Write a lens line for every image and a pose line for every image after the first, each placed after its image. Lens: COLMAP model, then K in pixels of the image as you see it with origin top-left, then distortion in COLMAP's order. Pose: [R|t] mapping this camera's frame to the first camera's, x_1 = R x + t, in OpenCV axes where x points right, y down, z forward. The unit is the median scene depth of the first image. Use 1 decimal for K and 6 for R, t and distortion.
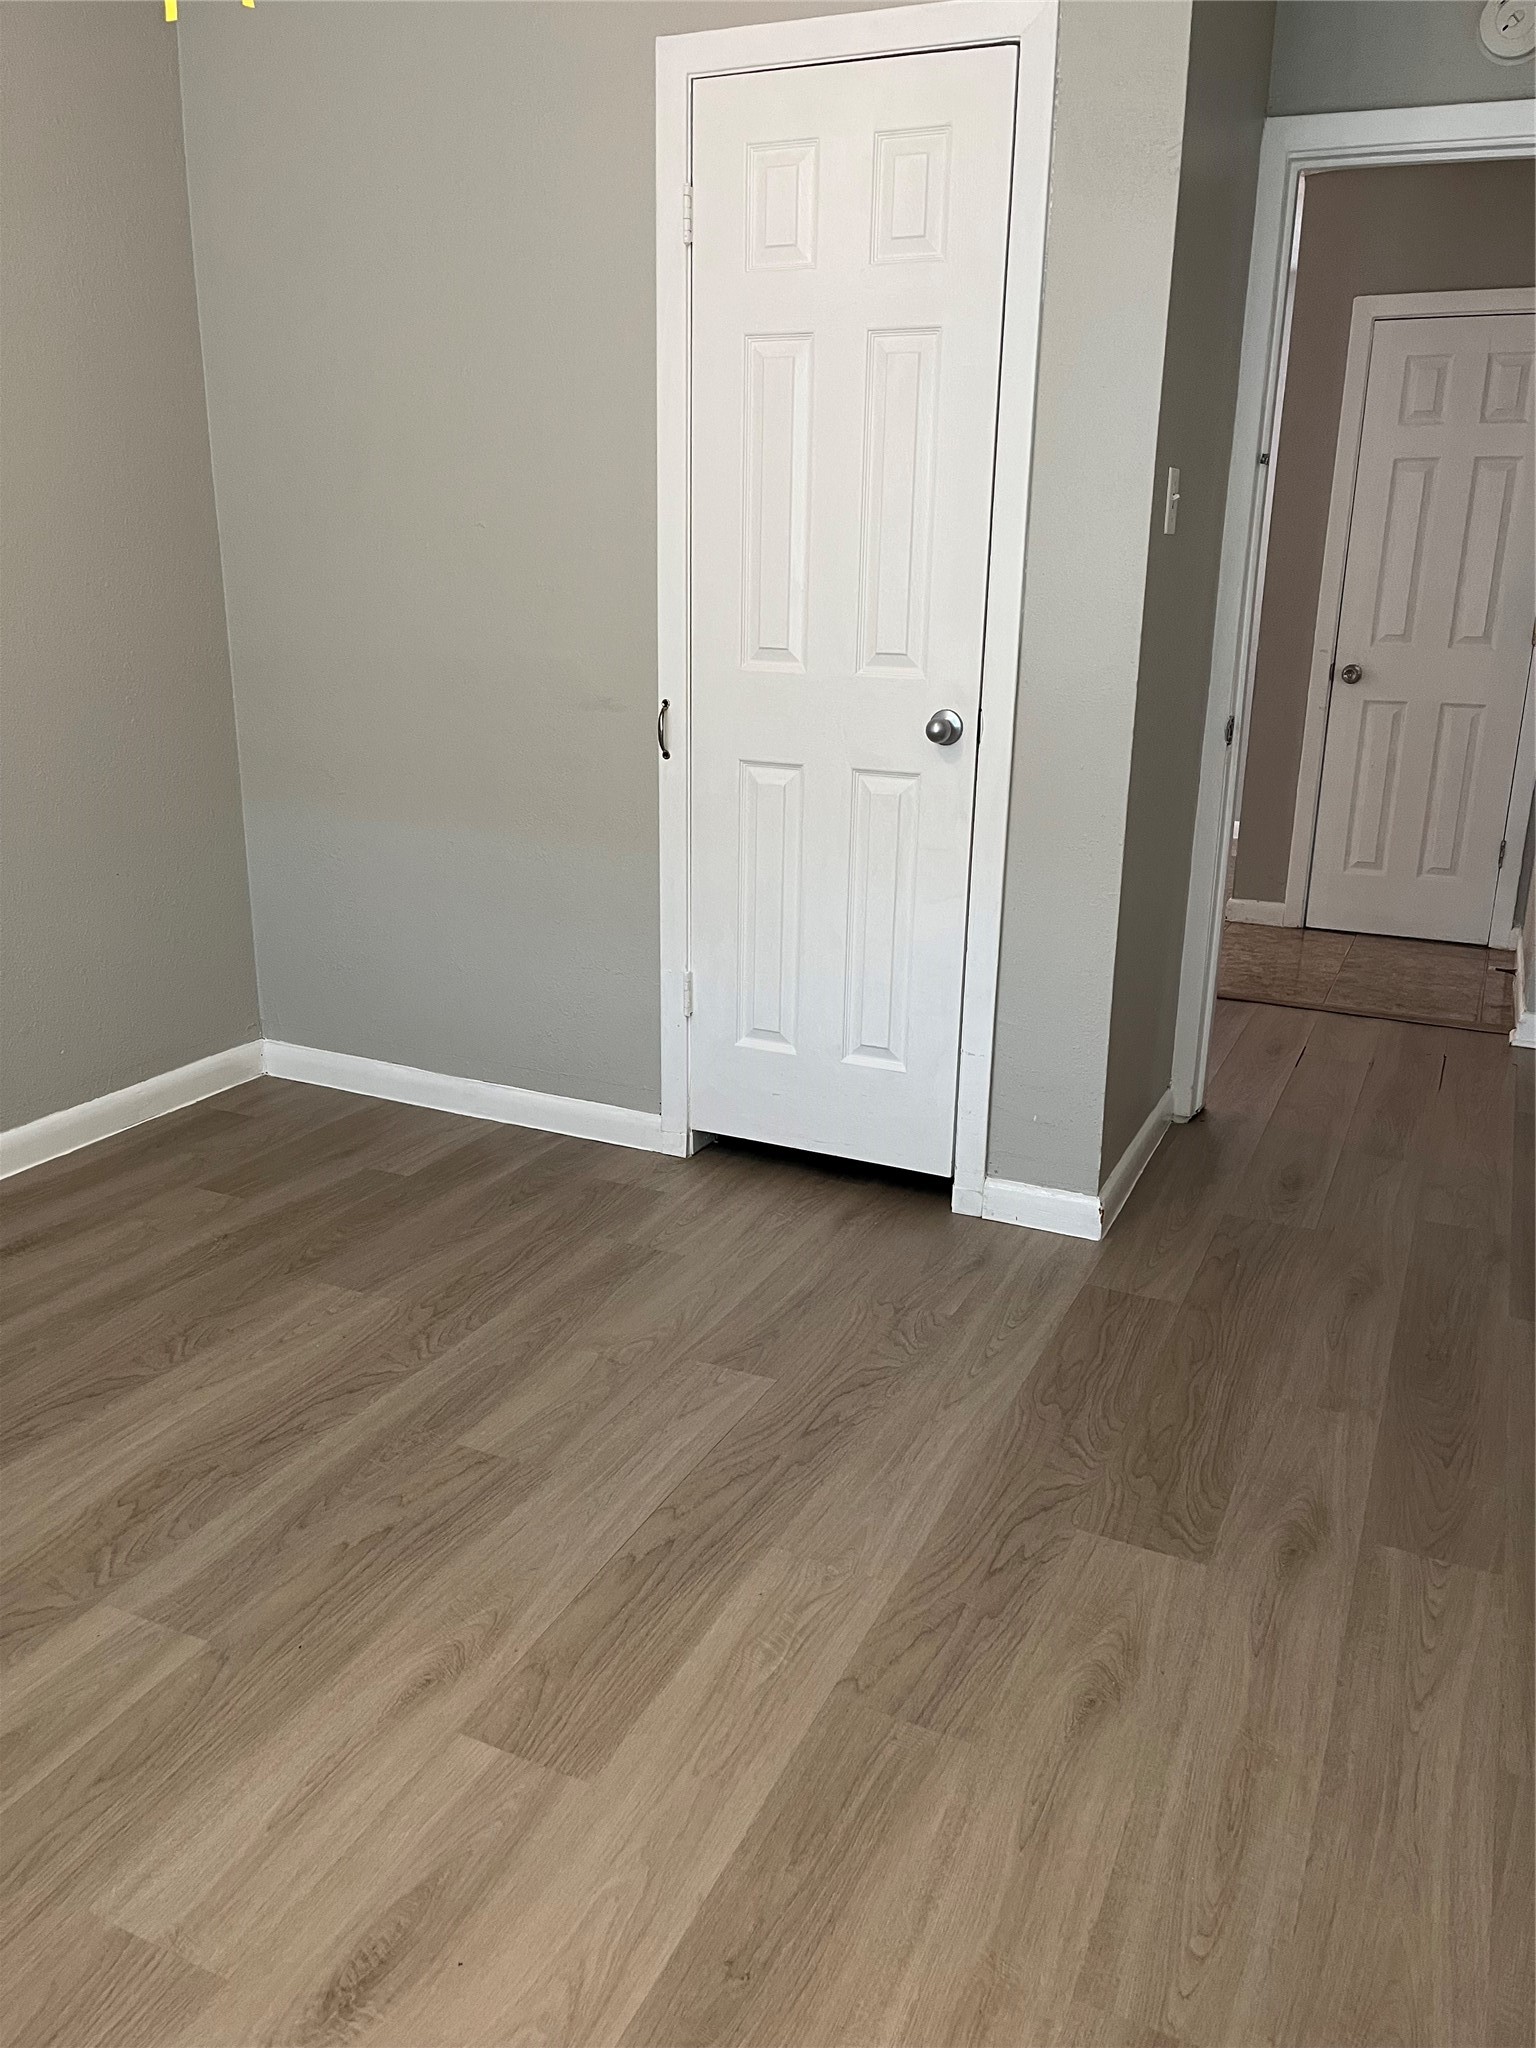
lens RADIAL K [[1554.6, 0, 792.2], [0, 1554.6, 999.4], [0, 0, 1]] dist [0.072493, -0.080995]
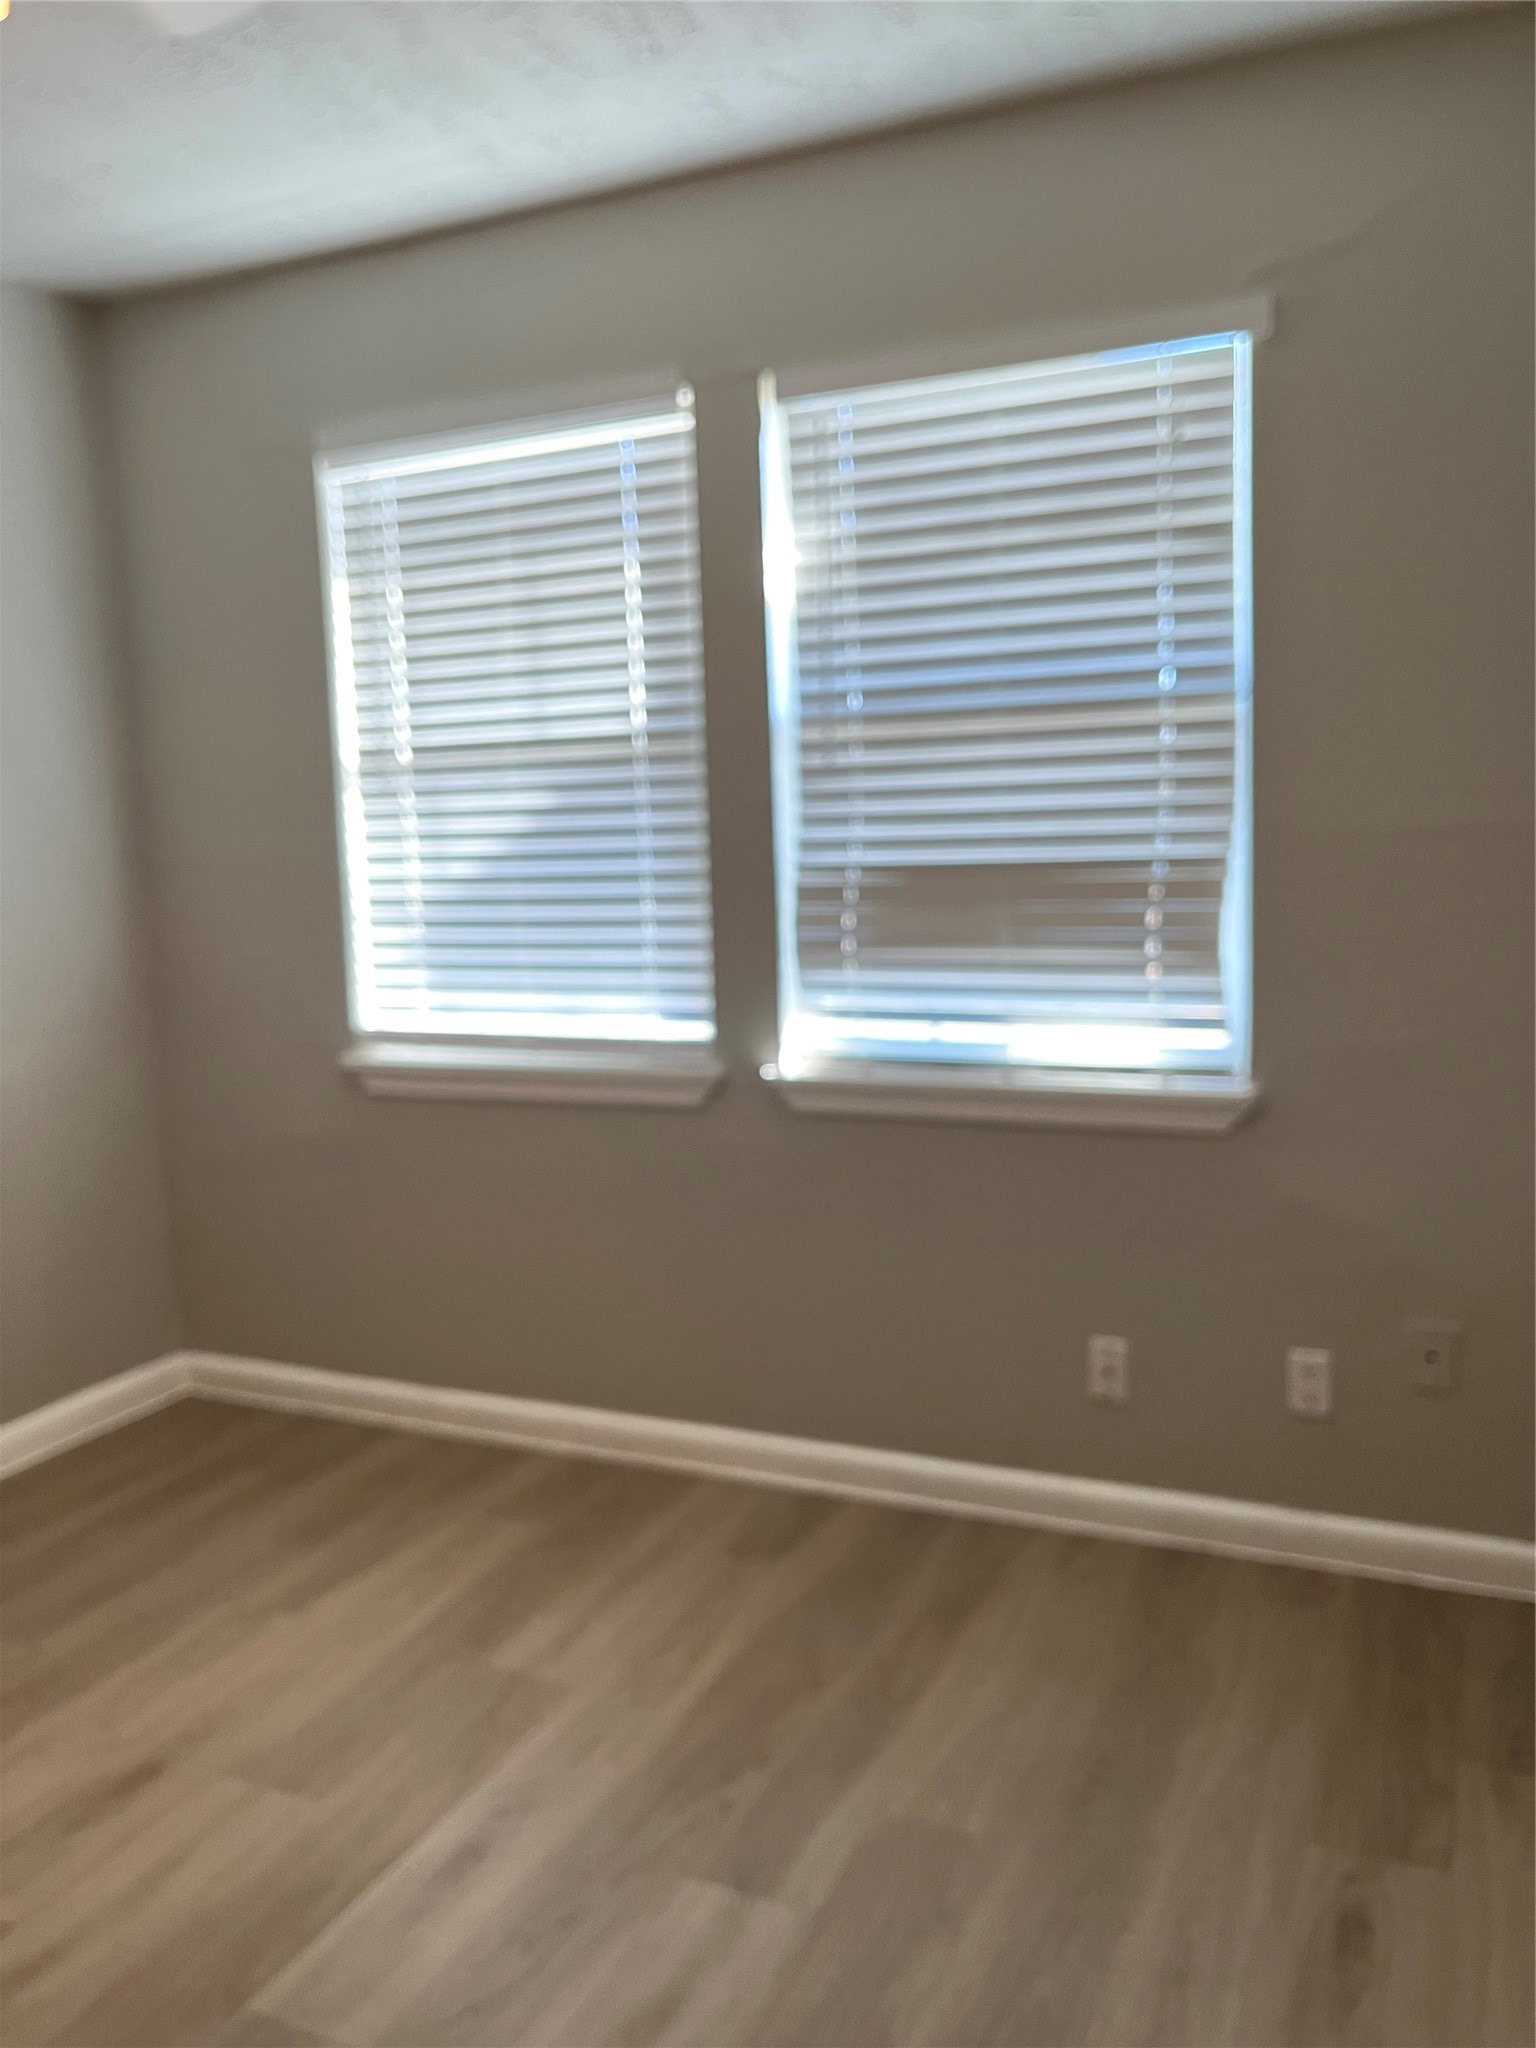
lens RADIAL K [[1554.6, 0, 779.6], [0, 1554.6, 1033.2], [0, 0, 1]] dist [0.072493, -0.080995]
pose [[-0.999673, 0.015694, -0.020174, -0.690621], [0.006129, 0.913456, 0.406892, -0.518776], [0.024814, 0.406635, -0.913253, 1.660691]]
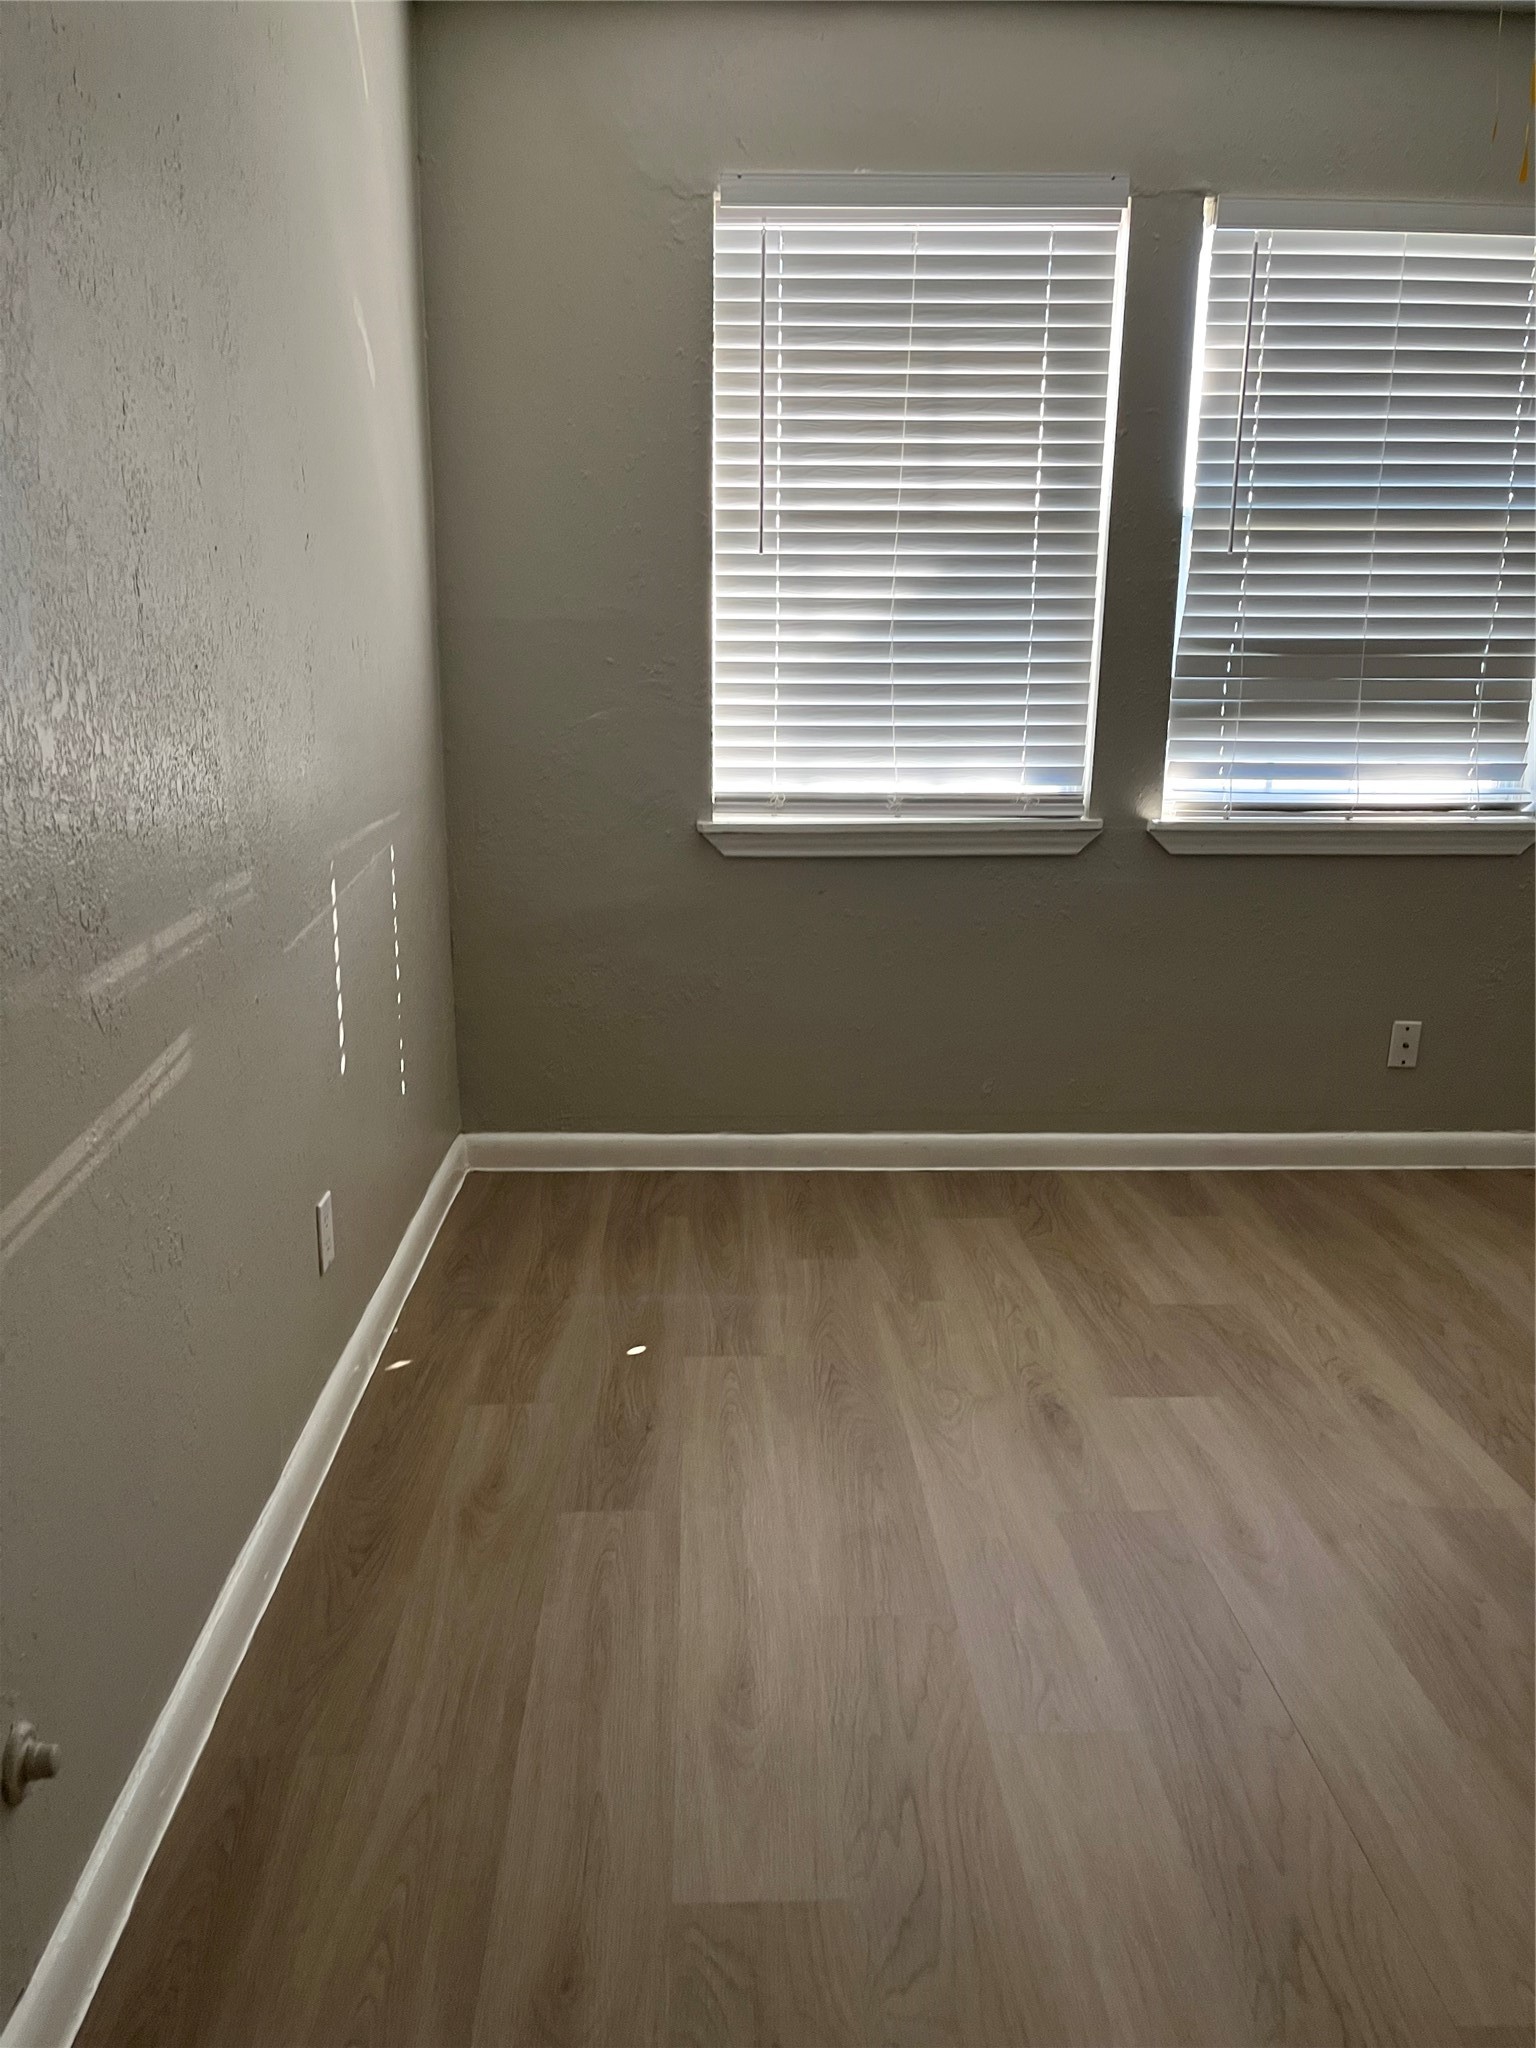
lens RADIAL K [[1554.6, 0, 779.4], [0, 1554.6, 1021.9], [0, 0, 1]] dist [0.072493, -0.080995]
pose [[-0.889510, 0.078517, -0.450118, 0.589961], [-0.152491, 0.877628, 0.454440, -0.399986], [0.430717, 0.472868, -0.768686, 1.577206]]
